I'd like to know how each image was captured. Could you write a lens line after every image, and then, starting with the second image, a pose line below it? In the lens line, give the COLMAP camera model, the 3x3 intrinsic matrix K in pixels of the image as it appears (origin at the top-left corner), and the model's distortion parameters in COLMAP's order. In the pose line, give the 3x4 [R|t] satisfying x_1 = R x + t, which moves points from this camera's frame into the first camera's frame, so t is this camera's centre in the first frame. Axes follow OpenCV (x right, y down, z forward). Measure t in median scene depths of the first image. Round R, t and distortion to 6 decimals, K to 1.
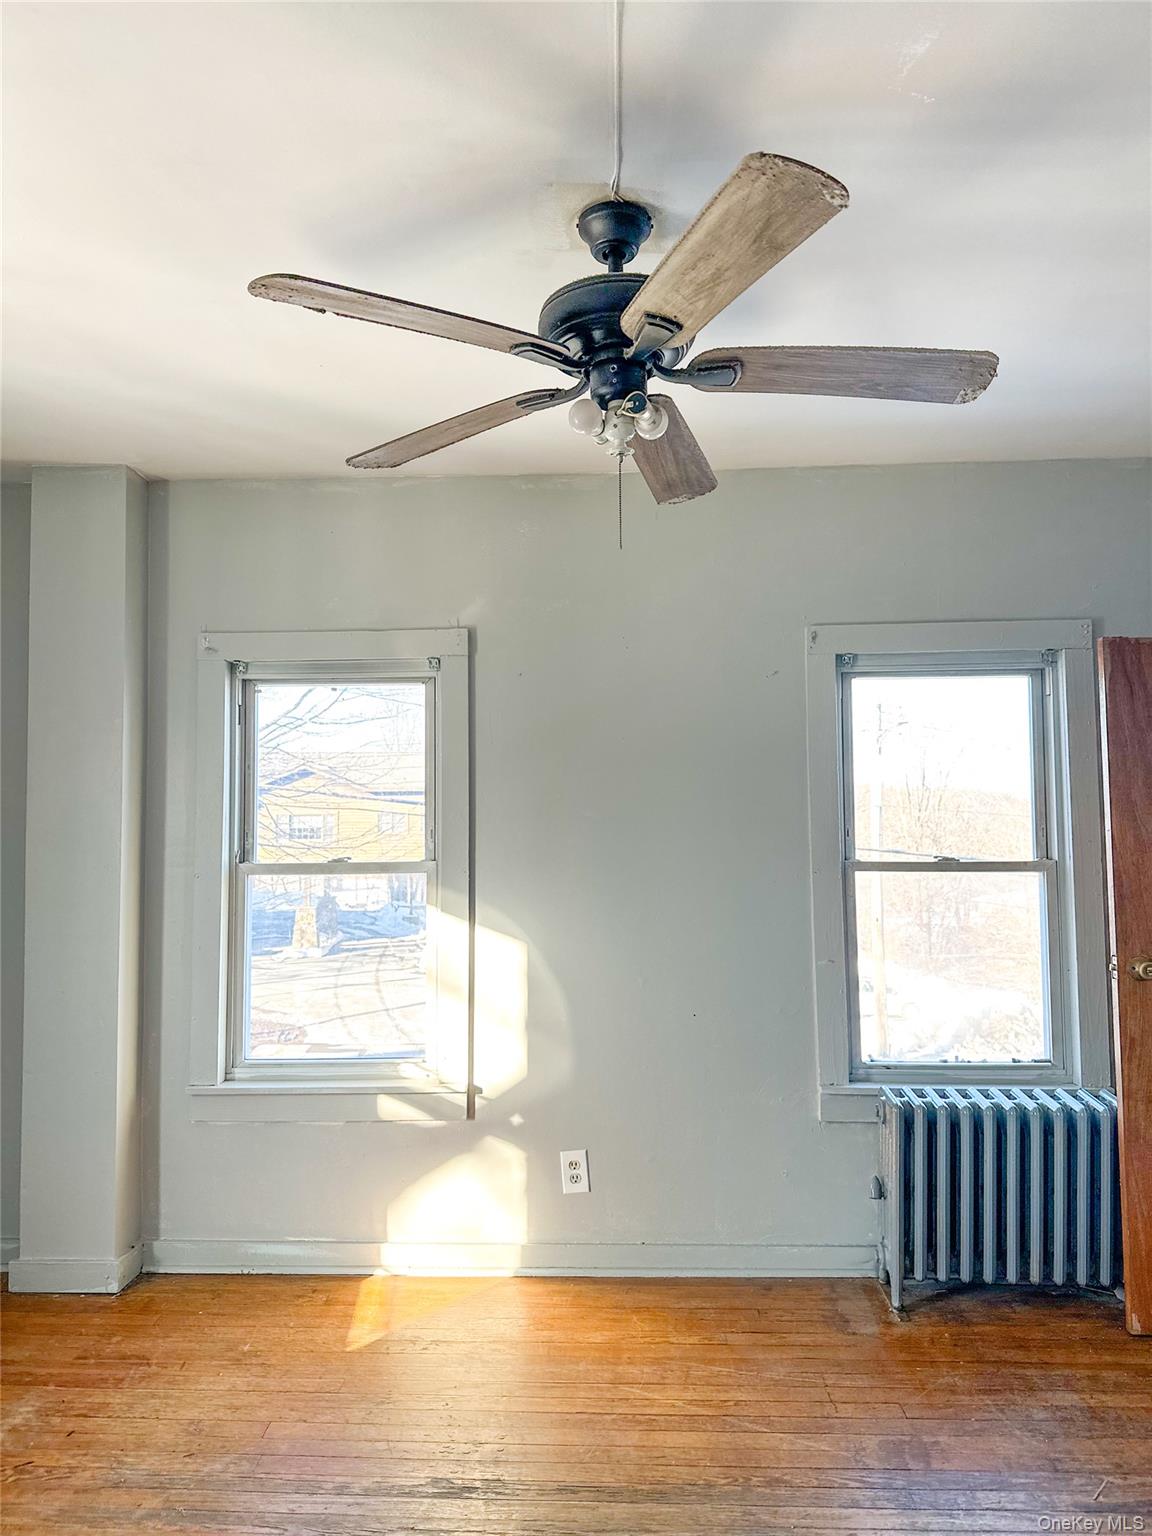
lens RADIAL K [[1150.2, 0, 567.0], [0, 1150.2, 762.9], [0, 0, 1]] dist [0.076765, -0.092840]
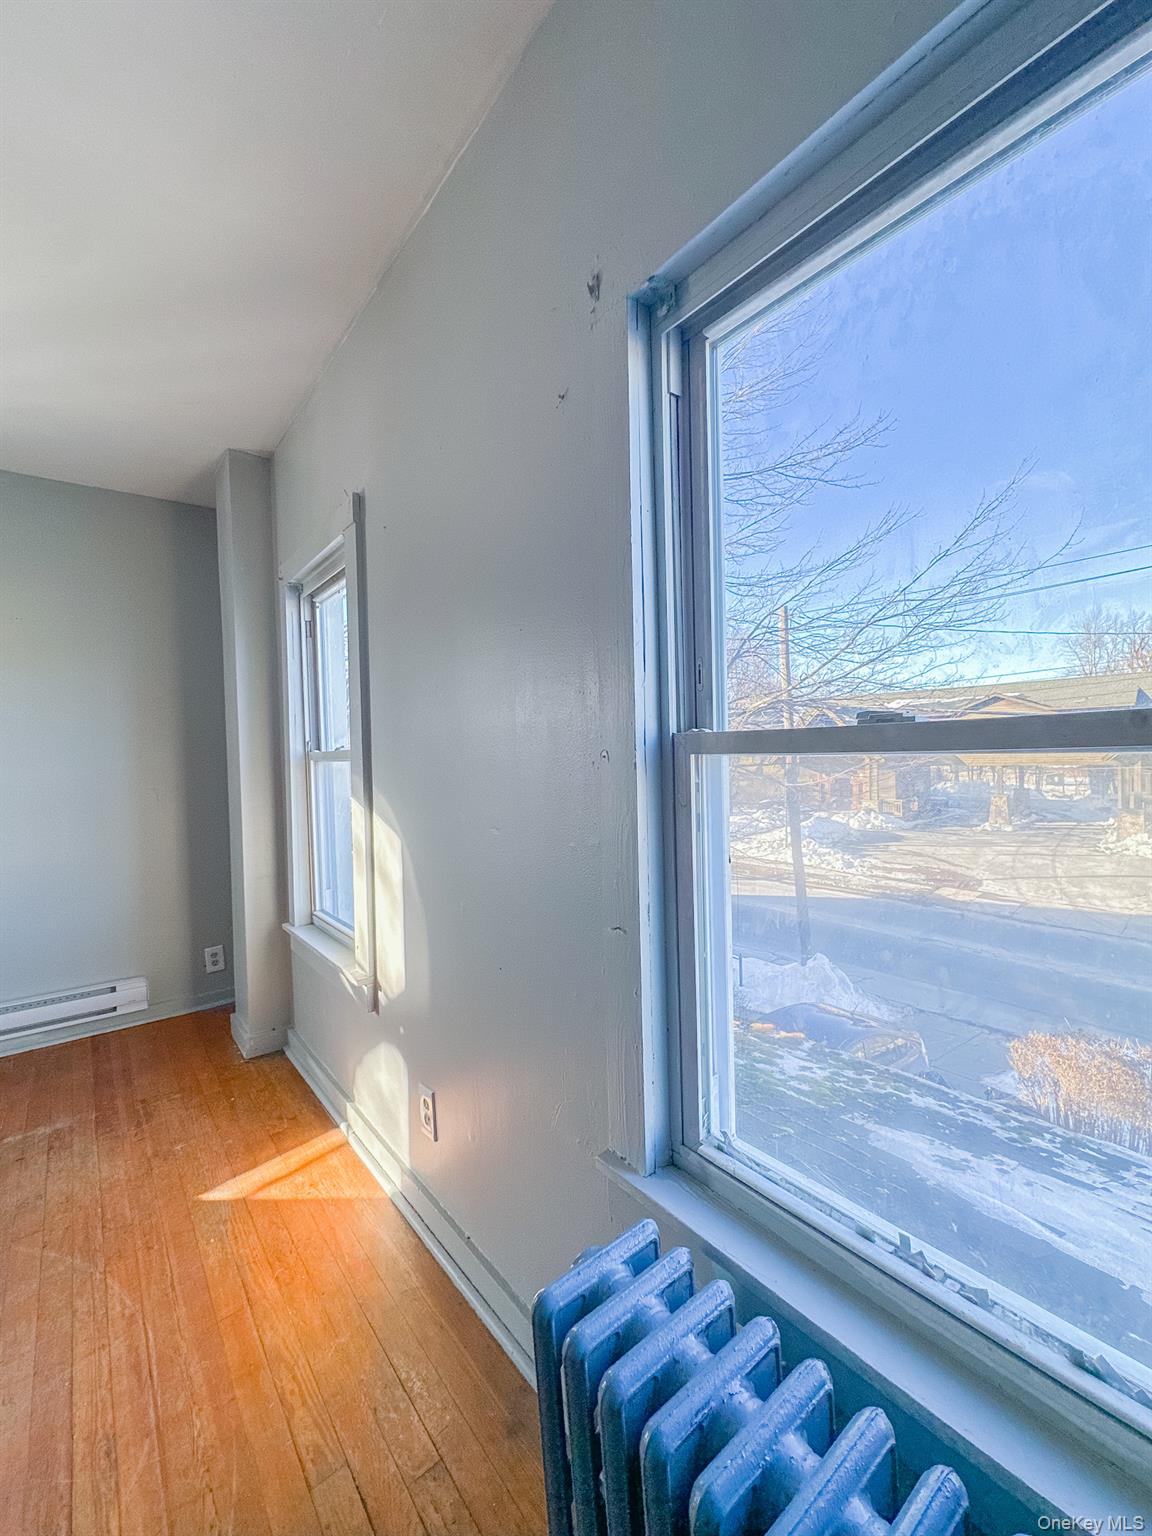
lens RADIAL K [[652.1, 0, 576.0], [0, 652.1, 768.0], [0, 0, 1]] dist [-0.001833, 0.000330]
pose [[0.632832, 0.009459, -0.774232, 0.431783], [0.061432, 0.996160, 0.062384, 0.080636], [0.771849, -0.087041, 0.629820, 0.796790]]
